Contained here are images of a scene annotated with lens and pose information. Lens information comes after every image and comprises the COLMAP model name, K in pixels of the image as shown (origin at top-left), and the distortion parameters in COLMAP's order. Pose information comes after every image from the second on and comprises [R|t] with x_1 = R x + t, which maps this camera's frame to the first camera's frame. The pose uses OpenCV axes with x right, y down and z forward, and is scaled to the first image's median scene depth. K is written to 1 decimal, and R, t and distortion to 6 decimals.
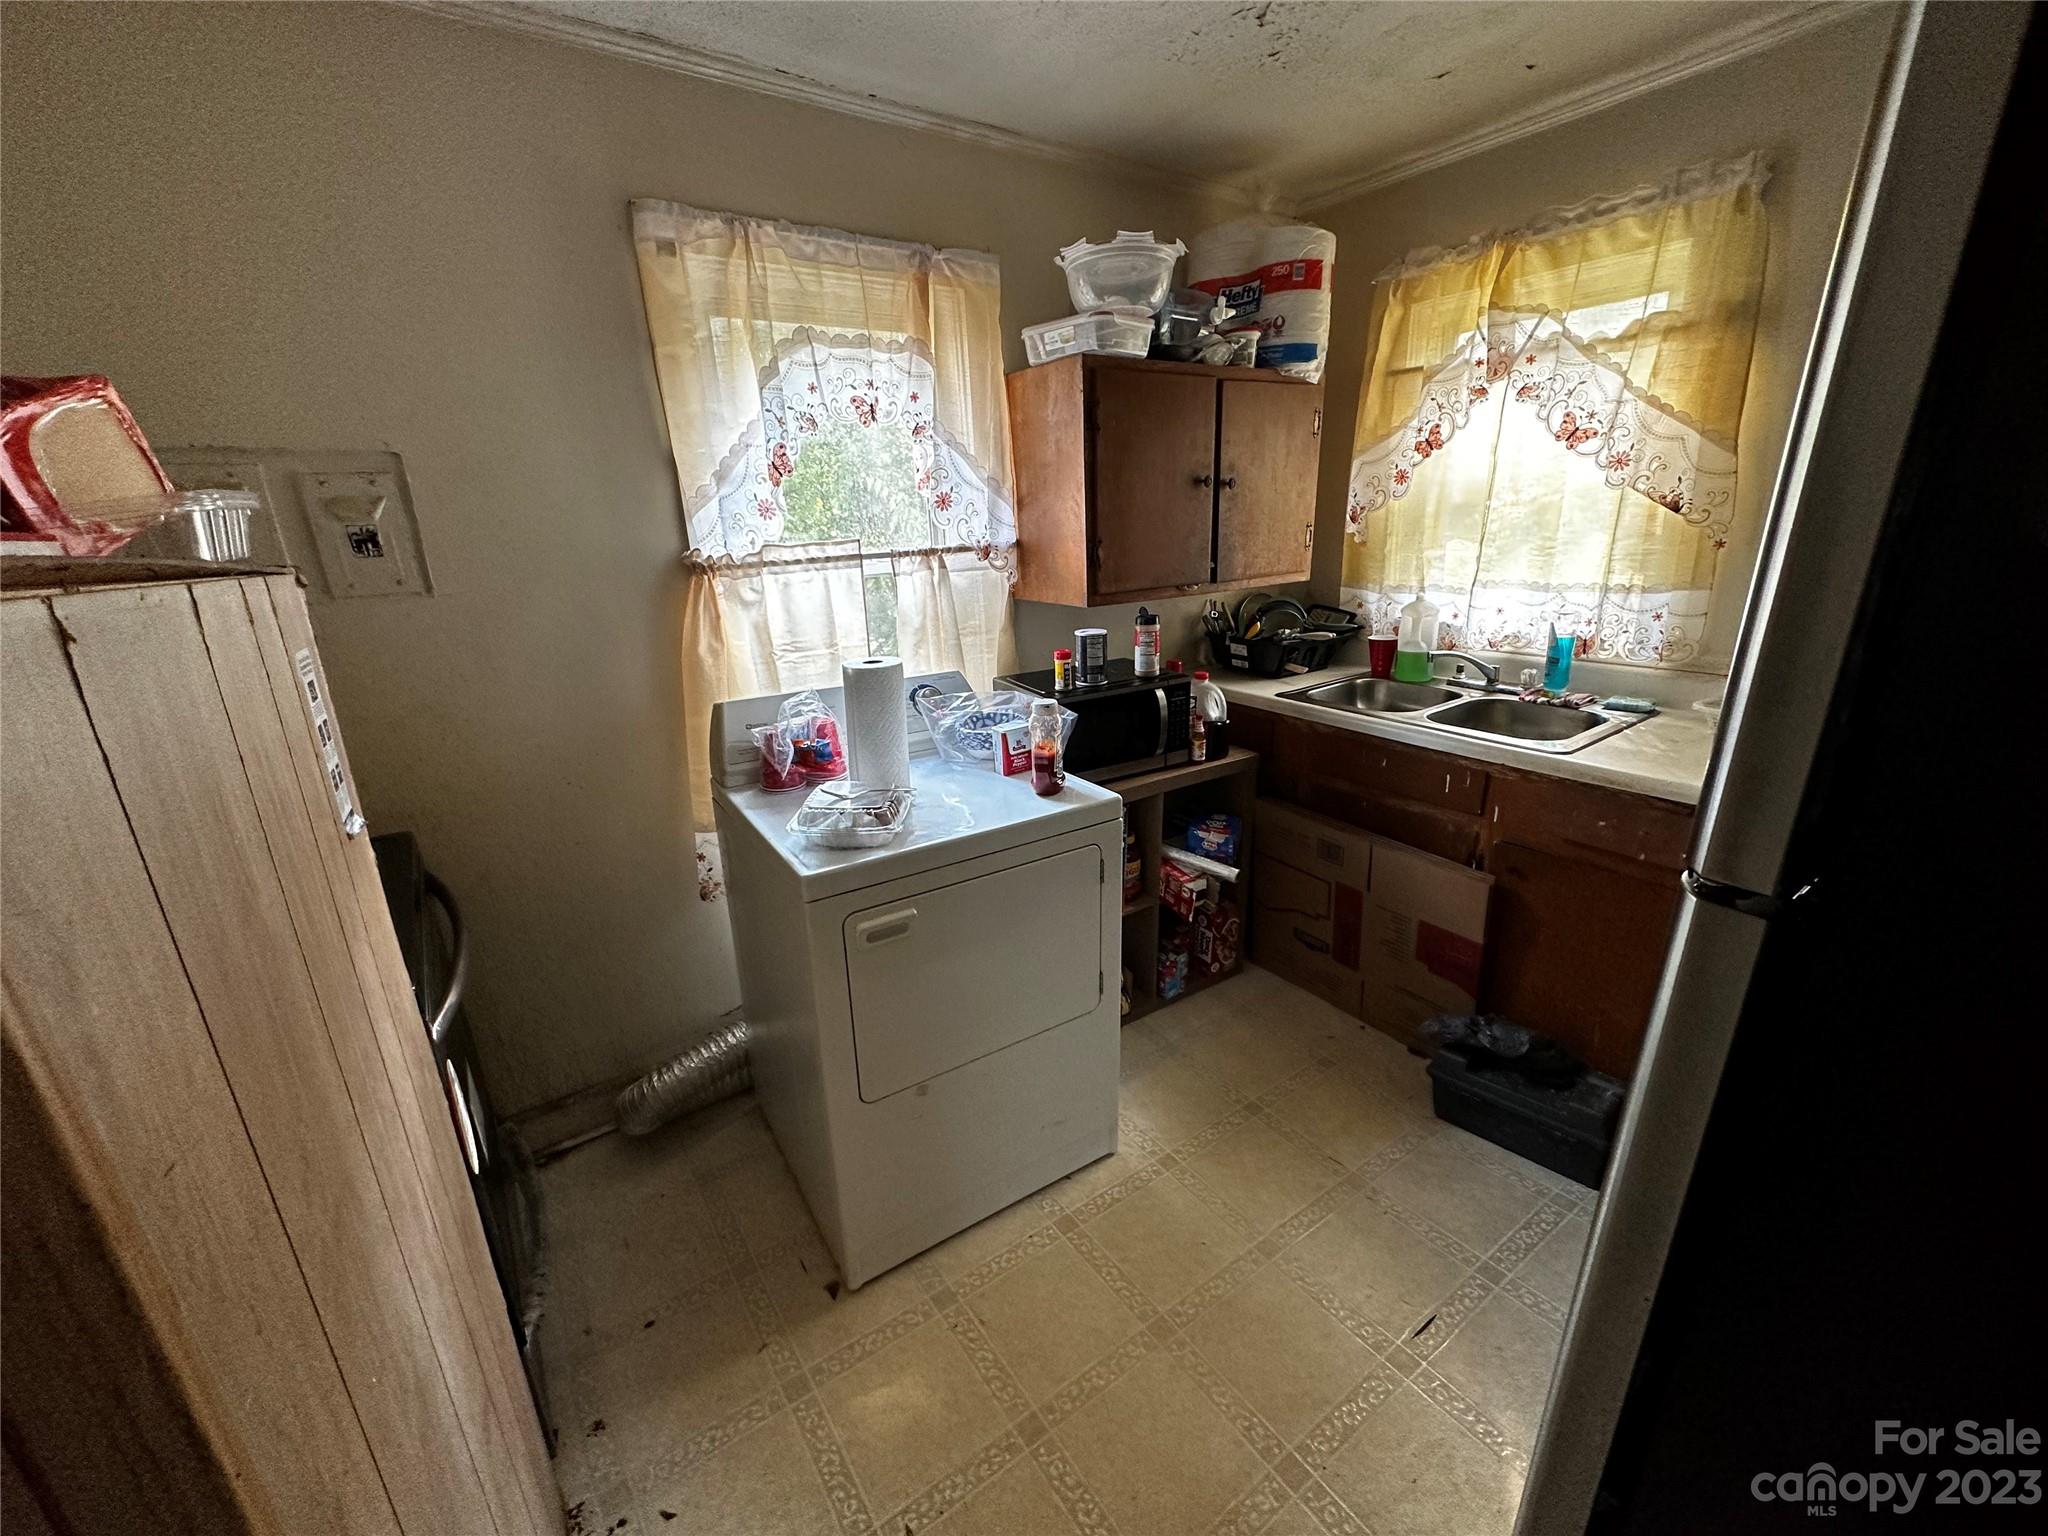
lens RADIAL K [[818.1, 0, 1035.6], [0, 818.1, 763.7], [0, 0, 1]] dist [-0.002541, -0.000125]
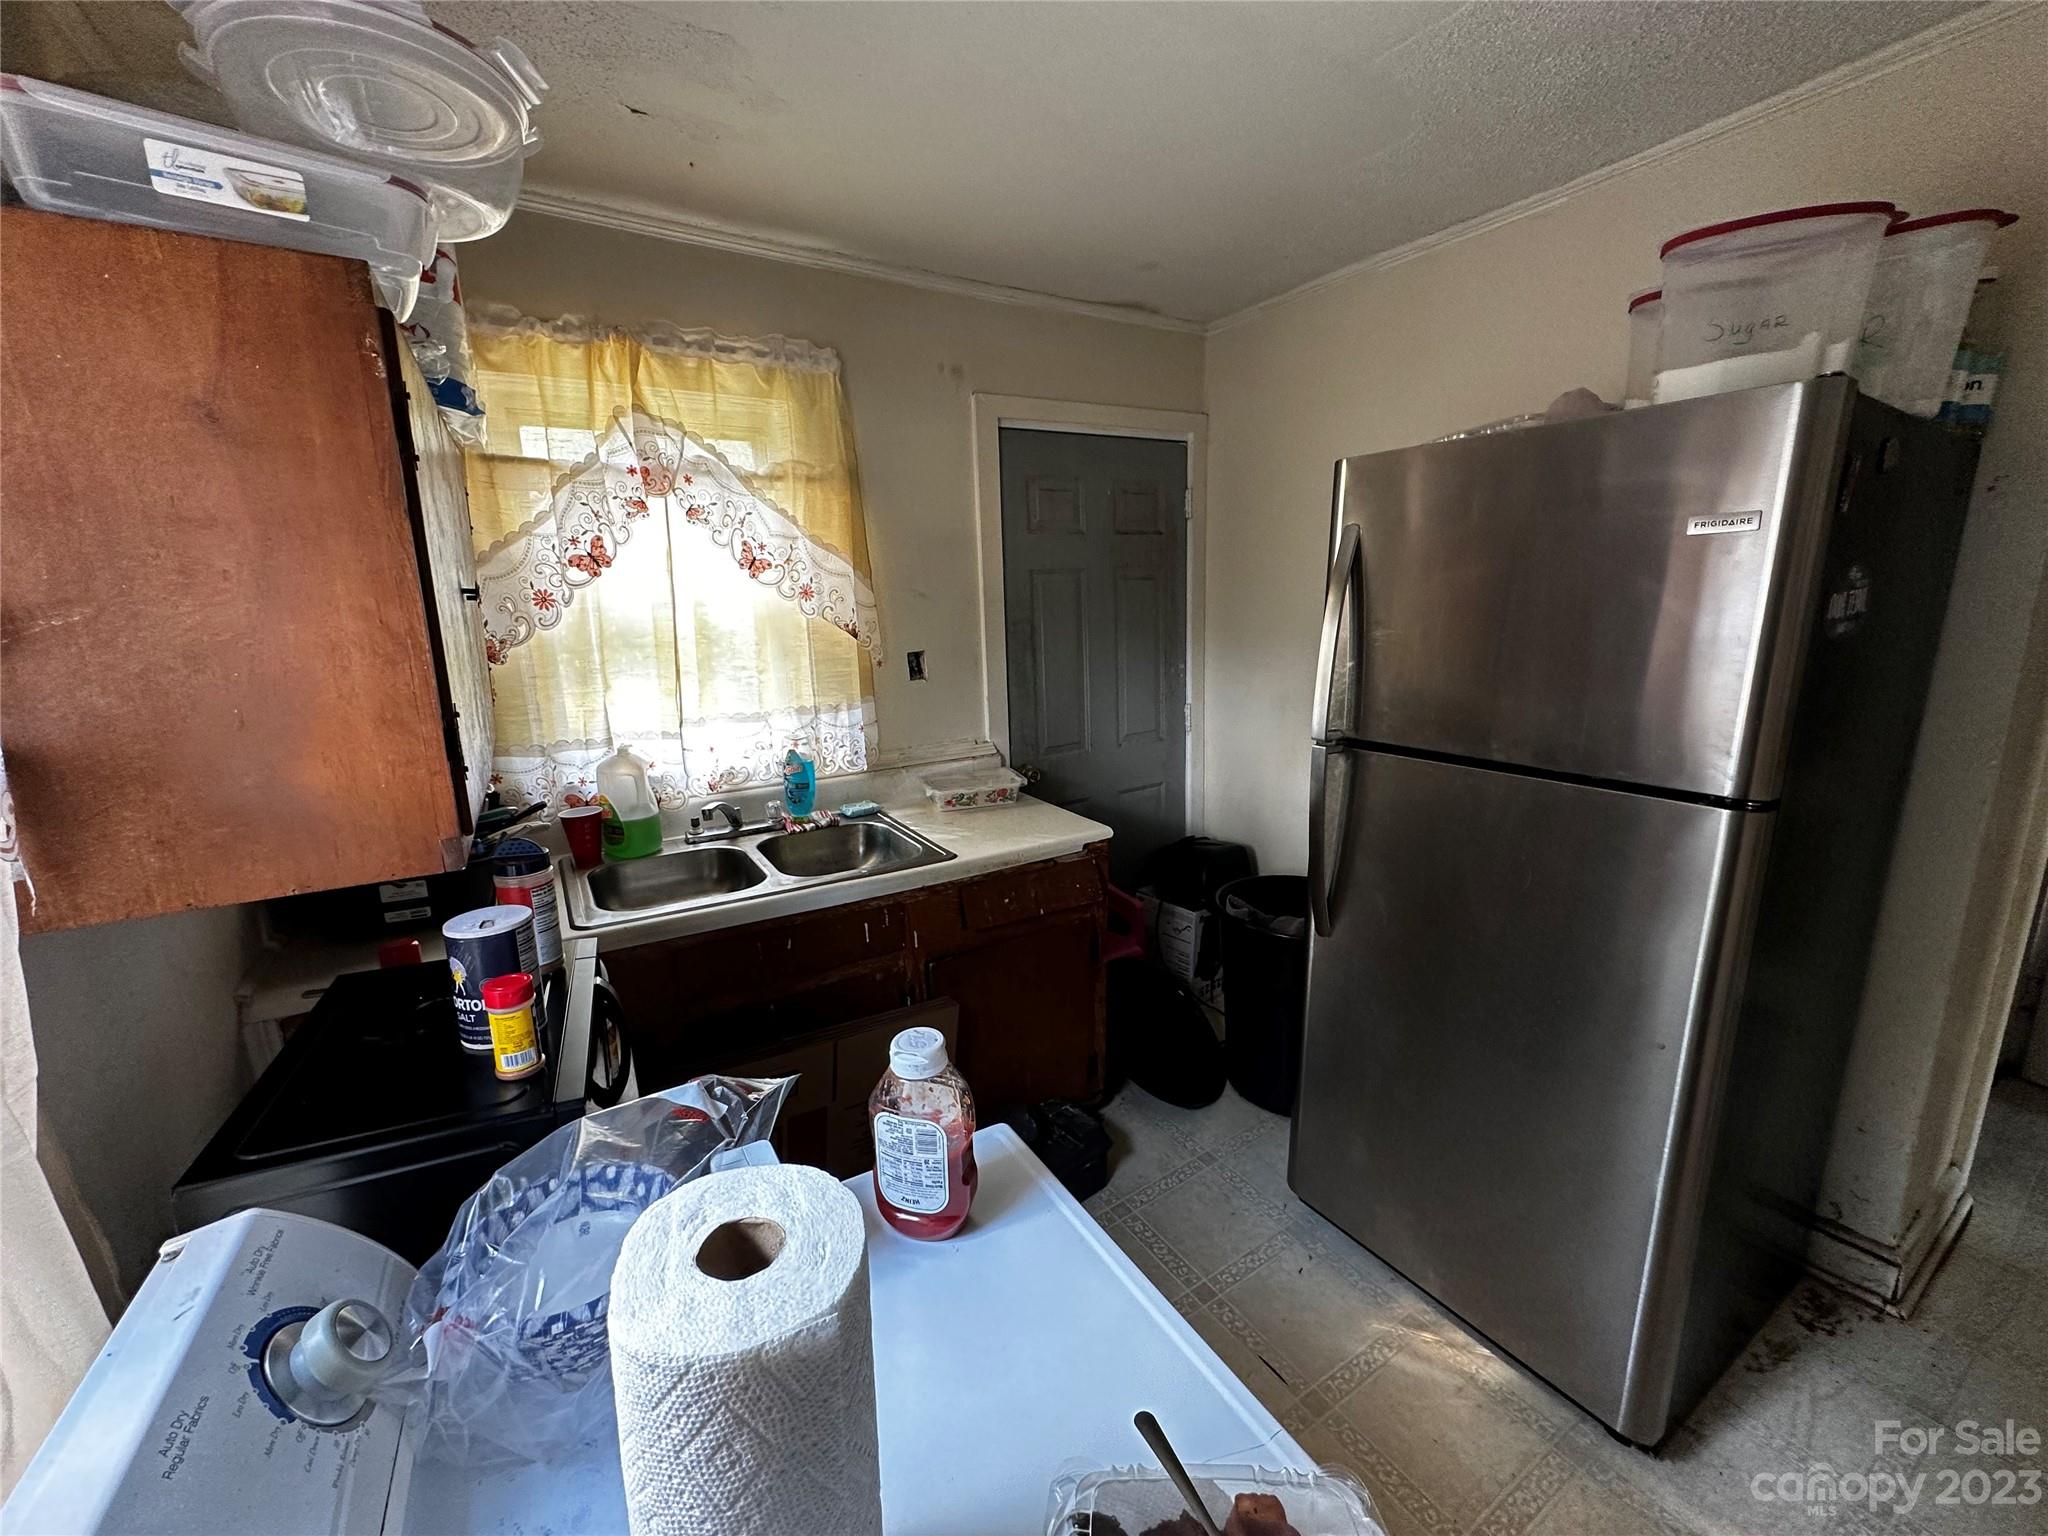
lens RADIAL K [[818.1, 0, 1034.1], [0, 818.1, 772.1], [0, 0, 1]] dist [-0.002541, -0.000125]
pose [[0.060242, -0.165204, 0.984418, -0.333644], [0.317685, 0.938102, 0.137990, -0.201302], [-0.946281, 0.304422, 0.108996, 0.664355]]
